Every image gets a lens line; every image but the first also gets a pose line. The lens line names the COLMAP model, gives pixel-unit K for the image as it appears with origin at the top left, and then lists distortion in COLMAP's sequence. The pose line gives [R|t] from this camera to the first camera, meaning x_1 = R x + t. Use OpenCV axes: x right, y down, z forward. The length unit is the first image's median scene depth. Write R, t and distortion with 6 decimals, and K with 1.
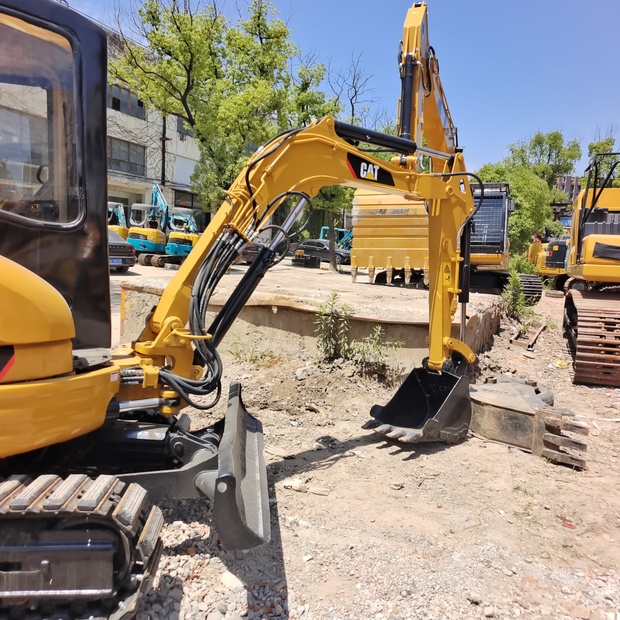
lens RADIAL K [[606.1, 0, 310.3], [0, 606.1, 320.8], [0, 0, 1]] dist [0.048716, 0.005905]
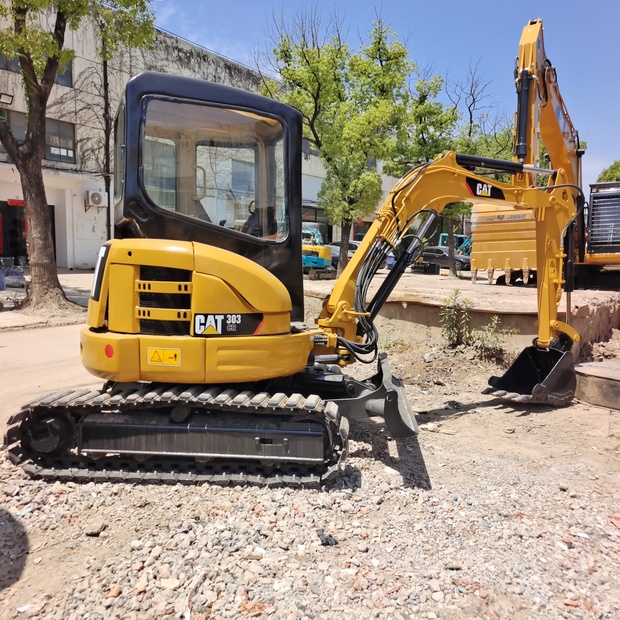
lens RADIAL K [[606.1, 0, 310.3], [0, 606.1, 320.8], [0, 0, 1]] dist [0.048716, 0.005905]
pose [[0.981317, -0.015309, -0.191789, -0.015843], [0.012190, 0.999774, -0.017430, 0.039253], [0.192012, 0.014767, 0.981281, -0.262013]]
